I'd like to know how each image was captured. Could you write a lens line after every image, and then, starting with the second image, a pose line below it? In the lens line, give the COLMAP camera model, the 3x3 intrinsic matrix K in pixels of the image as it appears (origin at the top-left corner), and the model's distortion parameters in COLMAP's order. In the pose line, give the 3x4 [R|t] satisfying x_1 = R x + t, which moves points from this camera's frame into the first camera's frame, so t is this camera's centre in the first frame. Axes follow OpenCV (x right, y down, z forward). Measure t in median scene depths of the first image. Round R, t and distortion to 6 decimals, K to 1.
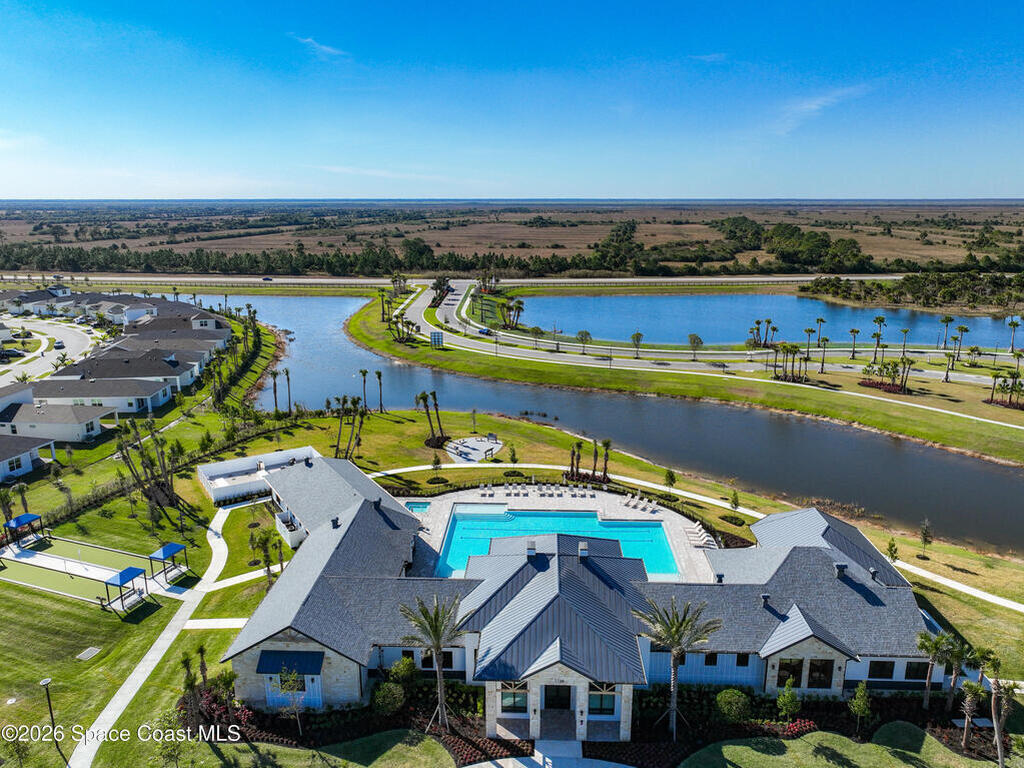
lens RADIAL K [[739.3, 0, 512.0], [0, 739.3, 384.0], [0, 0, 1]] dist [0.000947, 0.009722]
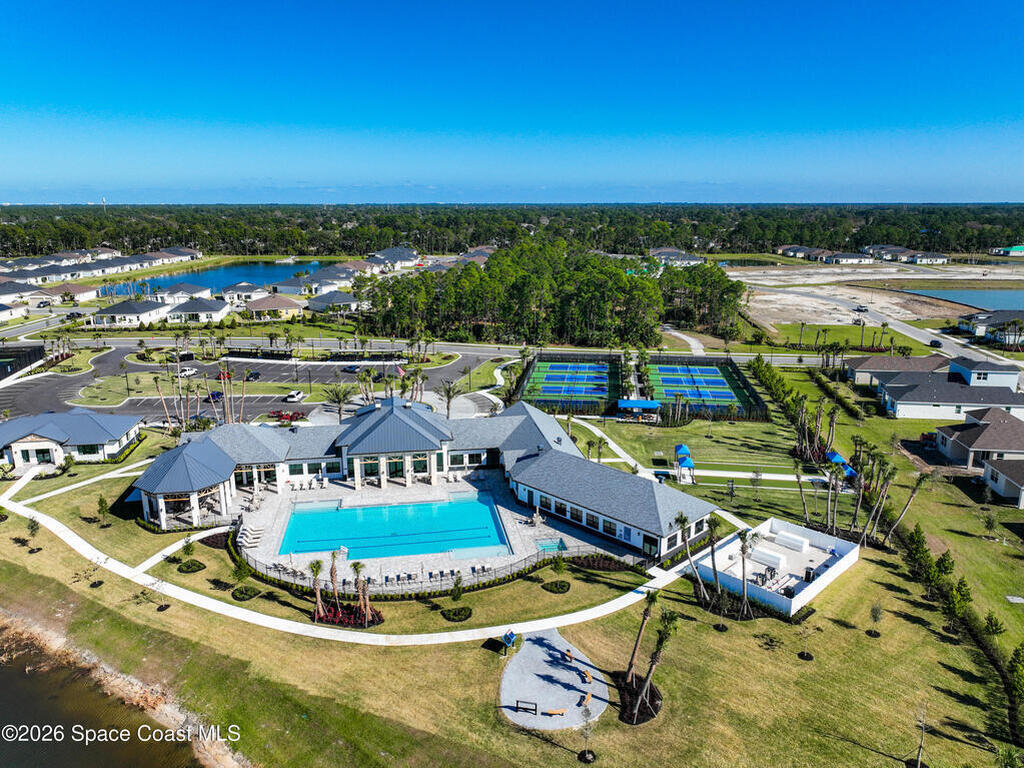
lens RADIAL K [[739.3, 0, 512.0], [0, 739.3, 384.0], [0, 0, 1]] dist [0.000947, 0.009722]
pose [[-0.979887, 0.051633, -0.192756, 0.073290], [-0.045695, 0.882221, 0.468612, -0.386247], [0.194250, 0.467995, -0.862118, 1.526518]]
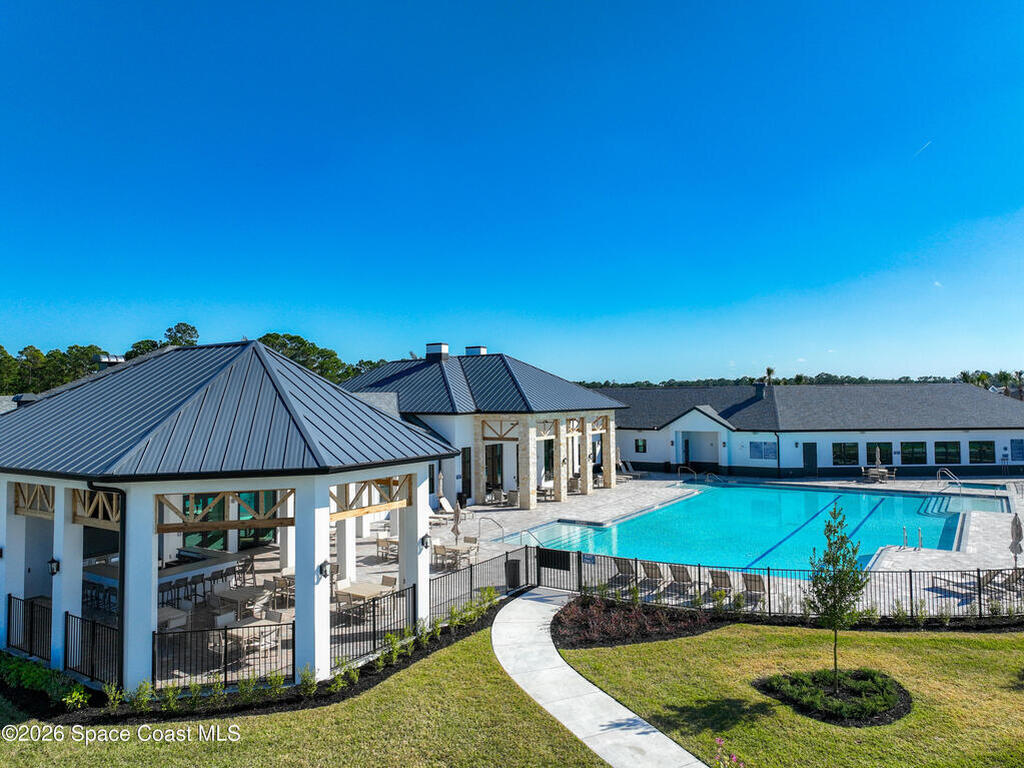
lens RADIAL K [[720.0, 0, 516.1], [0, 720.0, 369.7], [0, 0, 1]] dist [0.022293, 0.003570]
pose [[-0.510354, -0.024527, -0.859614, 0.434216], [-0.194270, 0.977041, 0.087460, 0.096859], [0.837734, 0.211633, -0.503402, 0.884849]]
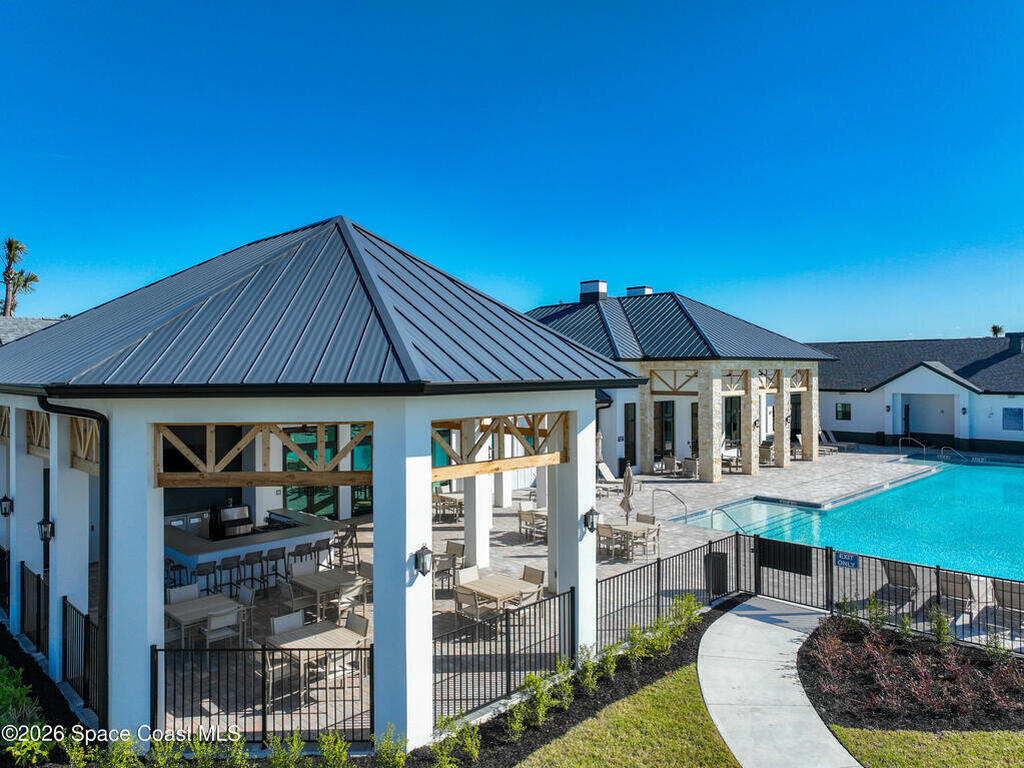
lens RADIAL K [[723.7, 0, 512.0], [0, 723.7, 384.0], [0, 0, 1]] dist [0.022718, 0.003015]
pose [[-0.678416, 0.017010, -0.734481, 0.376436], [-0.172030, 0.968260, 0.181323, 0.121773], [0.714253, 0.249365, -0.653957, 0.840884]]
